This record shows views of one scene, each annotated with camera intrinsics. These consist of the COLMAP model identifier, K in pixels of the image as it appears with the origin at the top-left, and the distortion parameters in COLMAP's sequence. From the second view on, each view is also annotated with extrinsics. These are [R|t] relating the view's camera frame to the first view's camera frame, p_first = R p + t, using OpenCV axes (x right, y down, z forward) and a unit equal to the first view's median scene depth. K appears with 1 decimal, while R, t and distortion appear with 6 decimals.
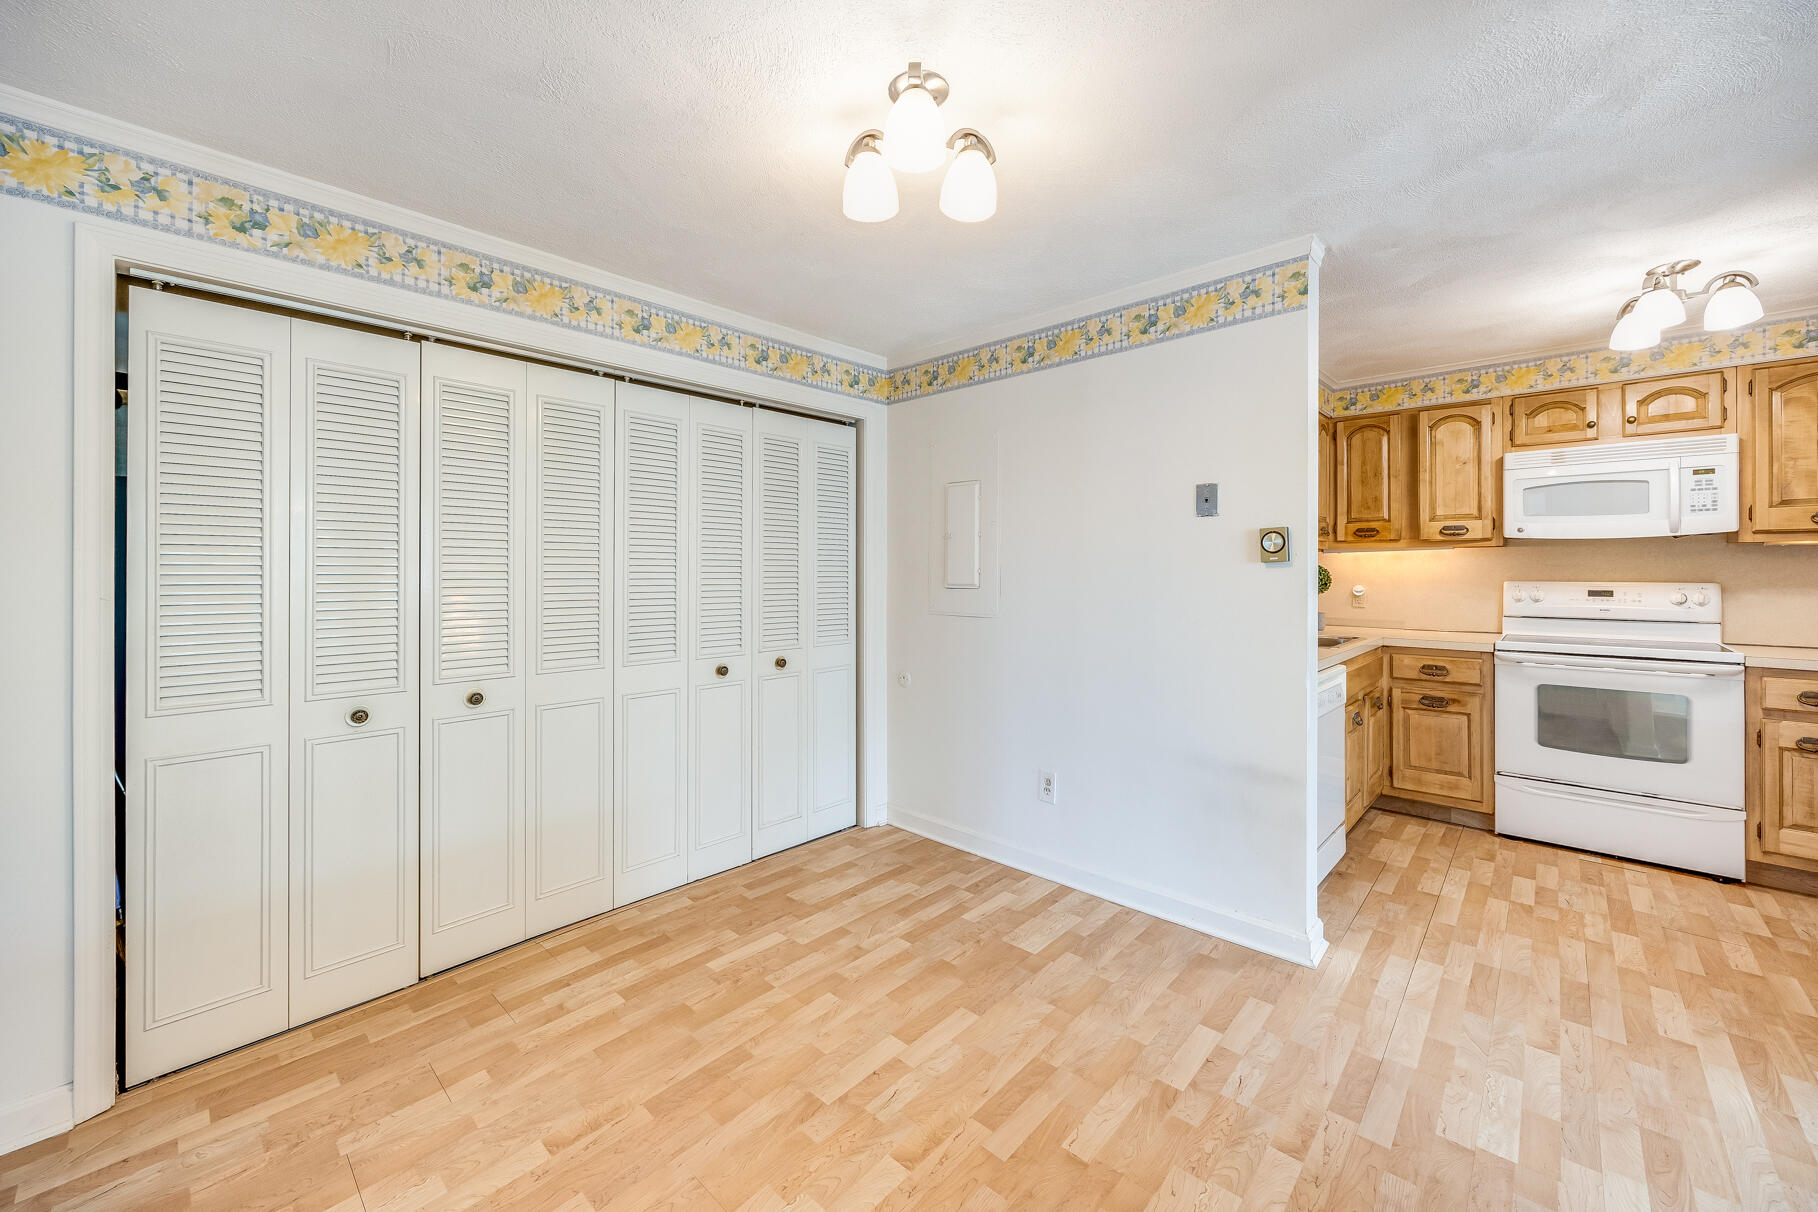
lens RADIAL K [[701.0, 0, 907.6], [0, 701.0, 571.4], [0, 0, 1]] dist [-0.001673, -0.000549]
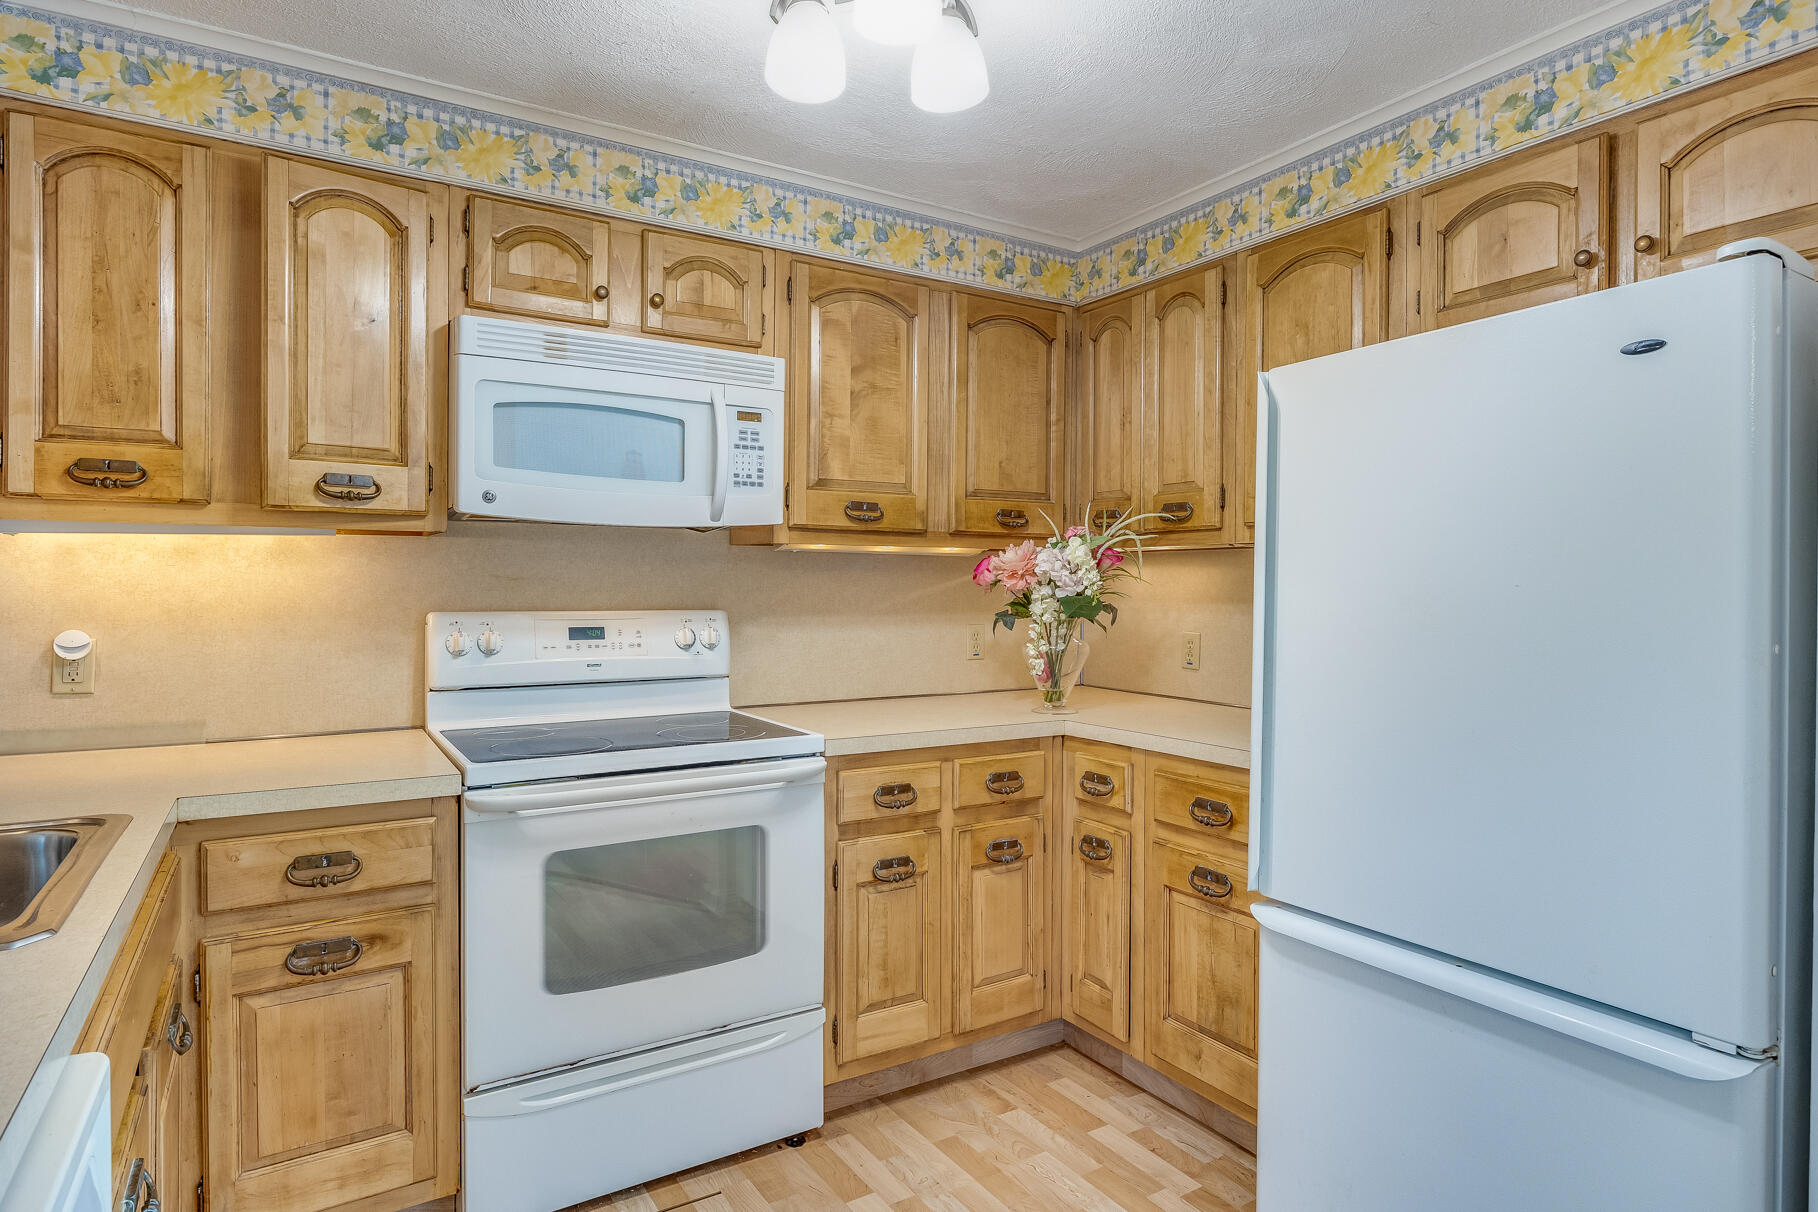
lens RADIAL K [[1005.3, 0, 906.5], [0, 1005.3, 588.9], [0, 0, 1]] dist [-0.002838, -0.002365]
pose [[0.255012, -0.003050, 0.966933, 0.350162], [-0.005495, 0.999974, 0.004604, -0.006275], [-0.966922, -0.006488, 0.254989, 0.614314]]
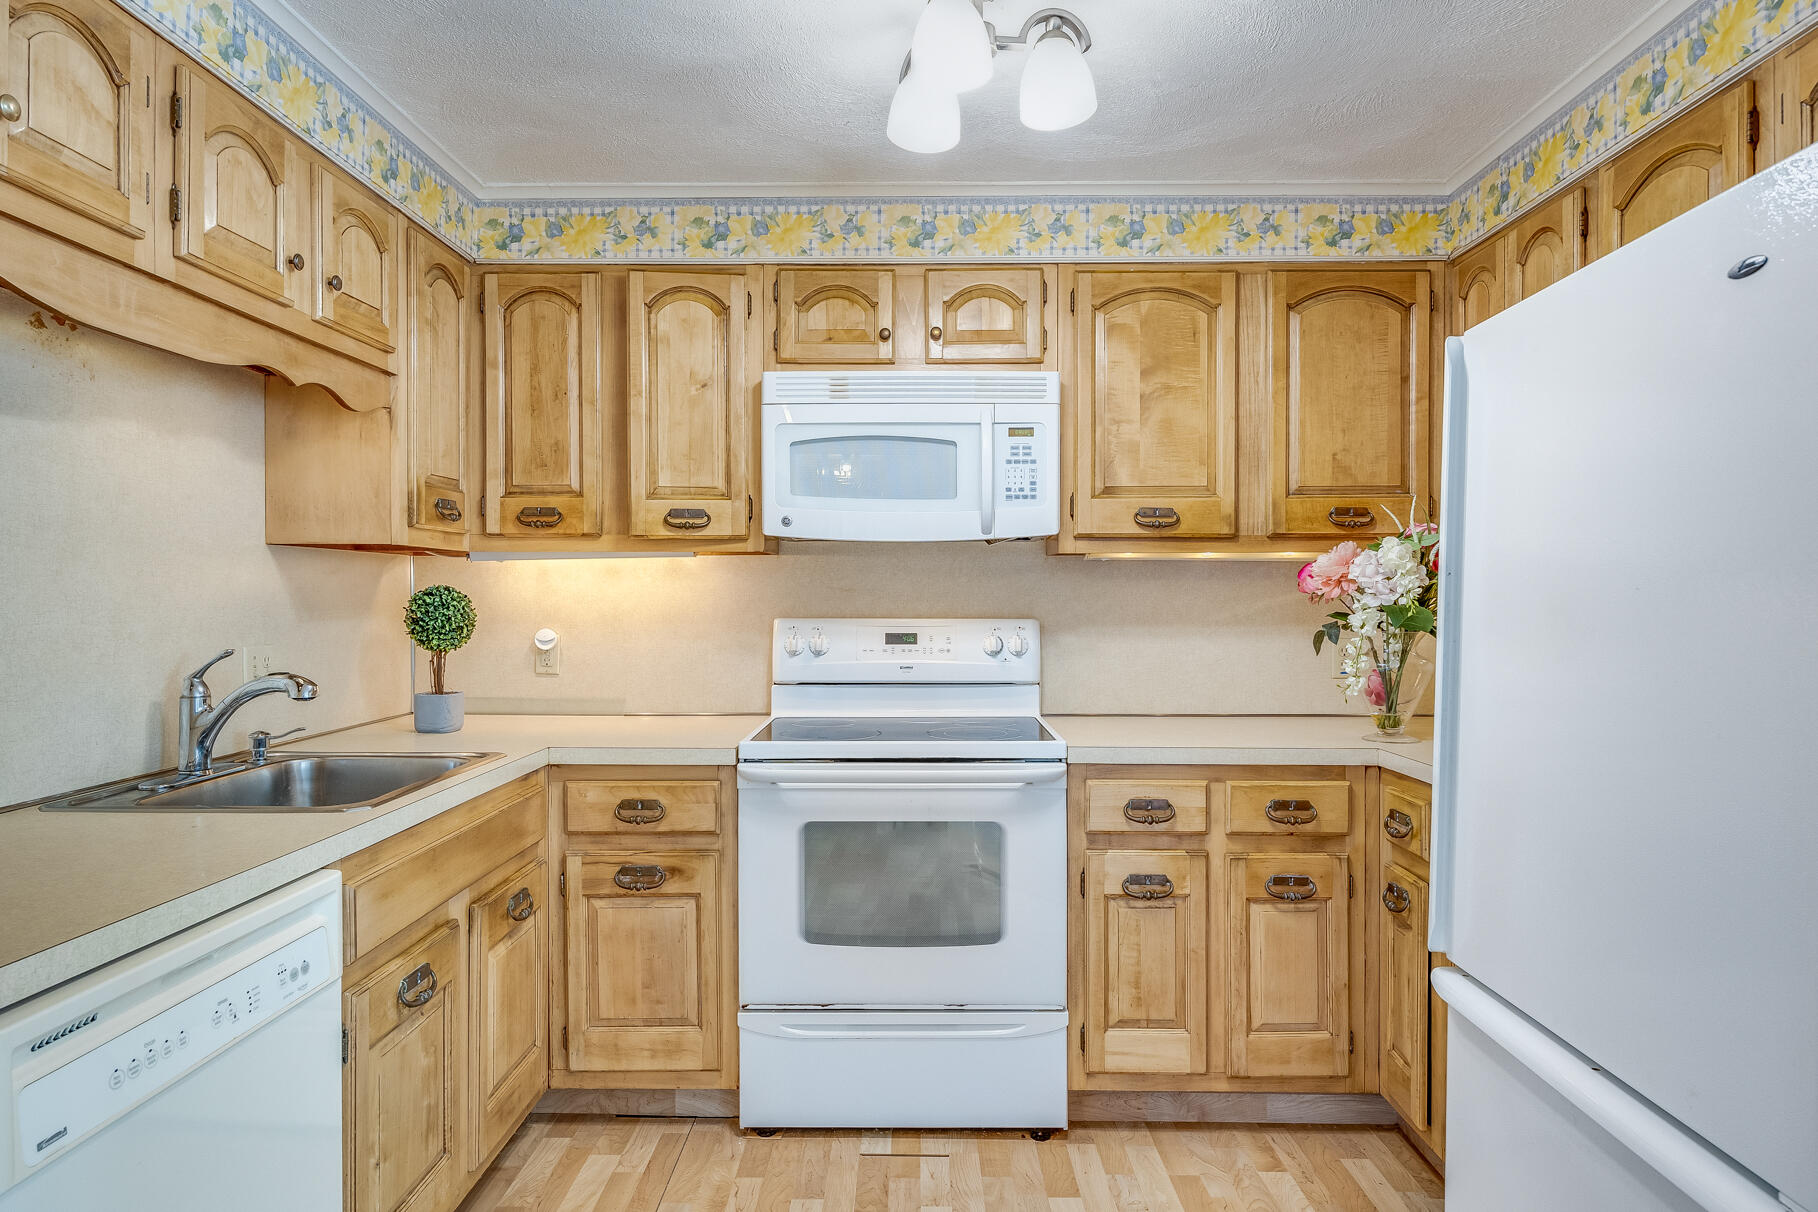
lens RADIAL K [[1098.9, 0, 908.9], [0, 1098.9, 601.2], [0, 0, 1]] dist [0.003781, 0.000330]
pose [[0.736349, -0.003888, 0.676591, 0.406223], [-0.000380, 0.999981, 0.006159, -0.005025], [-0.676602, -0.004792, 0.736333, 0.349874]]
